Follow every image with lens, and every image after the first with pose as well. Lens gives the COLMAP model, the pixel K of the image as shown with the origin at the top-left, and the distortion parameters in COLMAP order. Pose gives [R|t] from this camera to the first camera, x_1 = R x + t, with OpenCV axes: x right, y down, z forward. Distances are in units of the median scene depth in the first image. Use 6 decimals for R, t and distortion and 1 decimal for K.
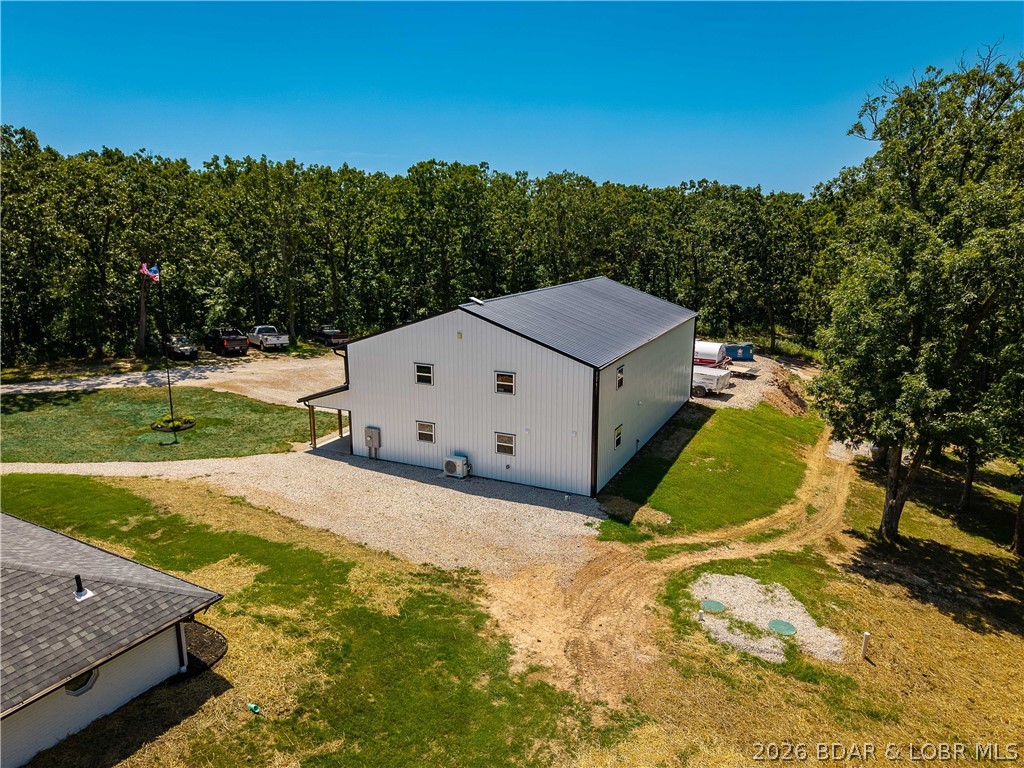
lens RADIAL K [[687.4, 0, 515.0], [0, 687.4, 383.4], [0, 0, 1]] dist [0.008273, -0.011787]
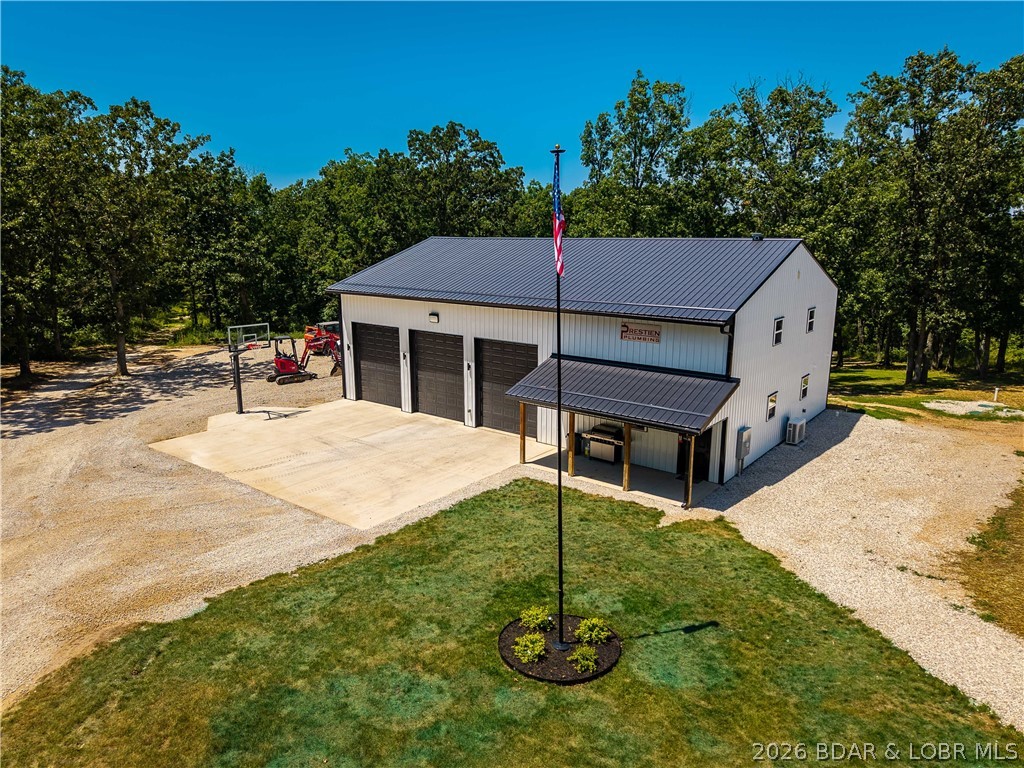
lens RADIAL K [[687.4, 0, 509.9], [0, 687.4, 375.3], [0, 0, 1]] dist [0.008273, -0.011787]
pose [[0.225650, -0.204370, 0.952531, -0.962024], [0.220315, 0.963123, 0.154451, -0.156101], [-0.948970, 0.175005, 0.262354, 1.084472]]
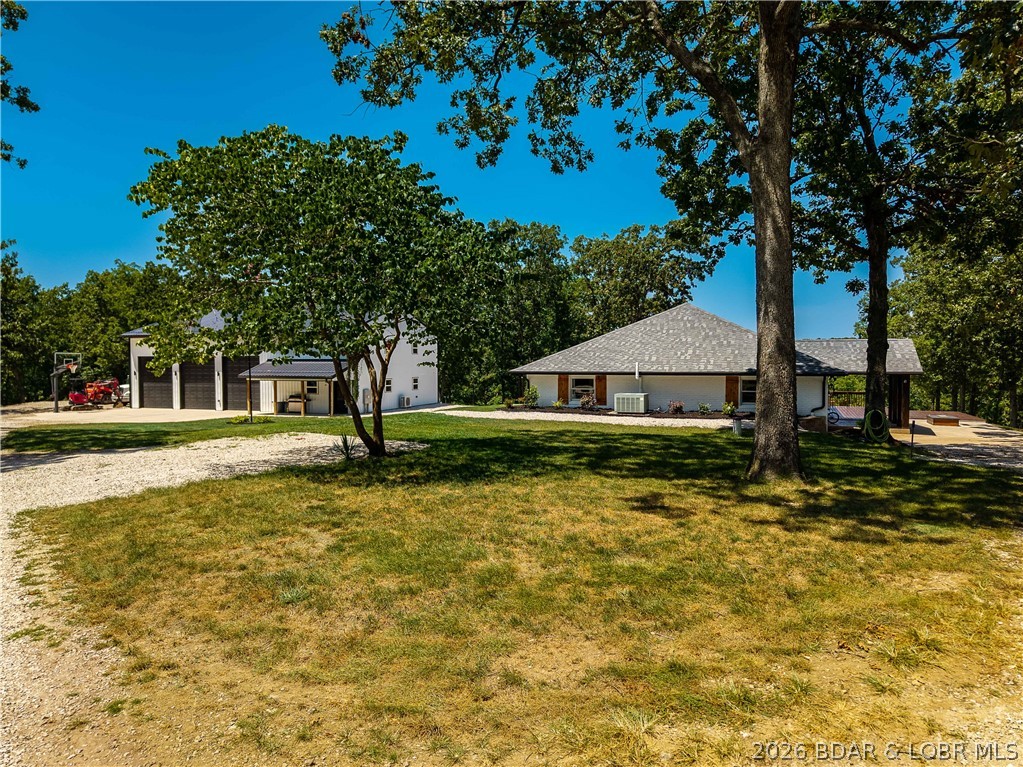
lens RADIAL K [[686.7, 0, 511.2], [0, 686.7, 381.7], [0, 0, 1]] dist [0.008273, -0.011787]
pose [[-0.102148, -0.036908, 0.994084, -1.696430], [0.227408, 0.971983, 0.059454, 0.032286], [-0.968427, 0.232135, -0.090893, 0.883566]]
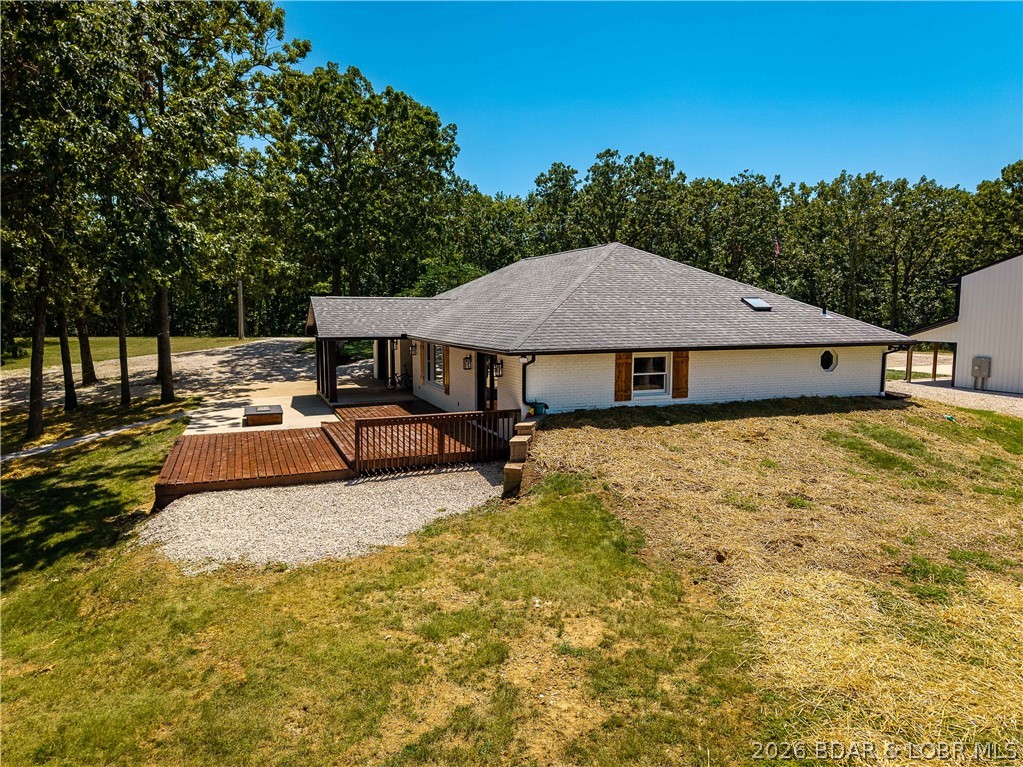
lens RADIAL K [[686.7, 0, 506.1], [0, 686.7, 386.6], [0, 0, 1]] dist [0.008273, -0.011787]
pose [[0.761071, 0.067291, -0.645169, -0.088131], [-0.142917, 0.987559, -0.065589, 0.287753], [0.632729, 0.142124, 0.761219, -0.221523]]
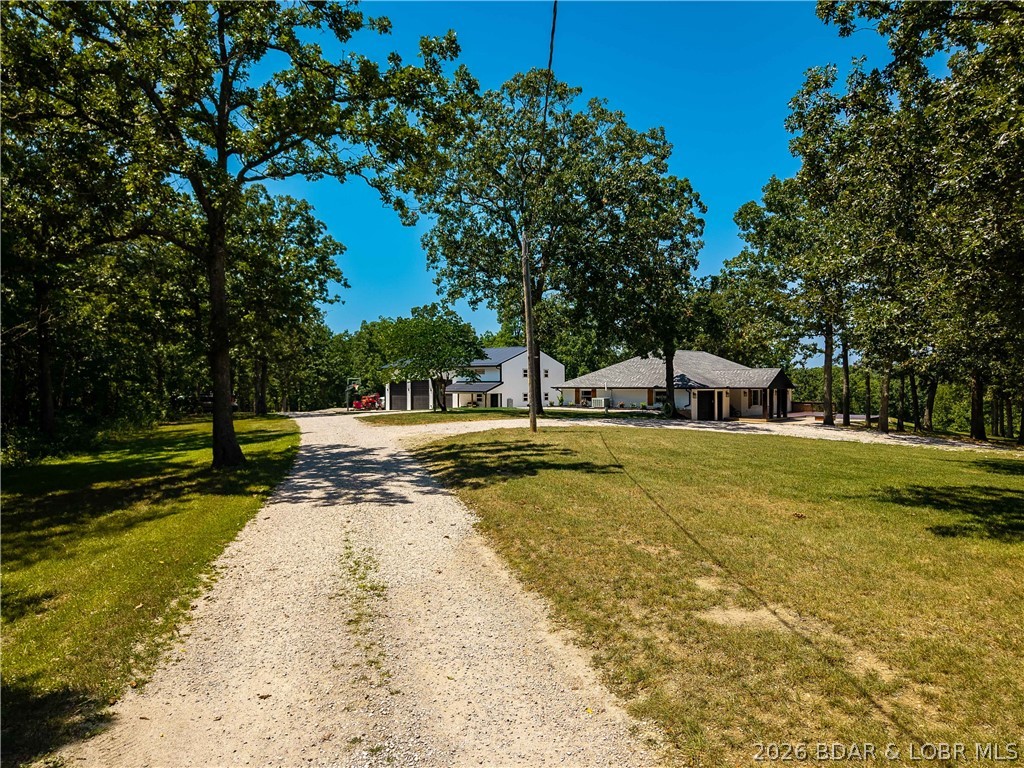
lens RADIAL K [[687.4, 0, 510.0], [0, 687.4, 387.5], [0, 0, 1]] dist [0.008273, -0.011787]
pose [[0.231067, -0.014018, 0.972837, -2.561782], [0.227225, 0.973023, -0.039950, 0.120051], [-0.946032, 0.230284, 0.228019, 0.495258]]
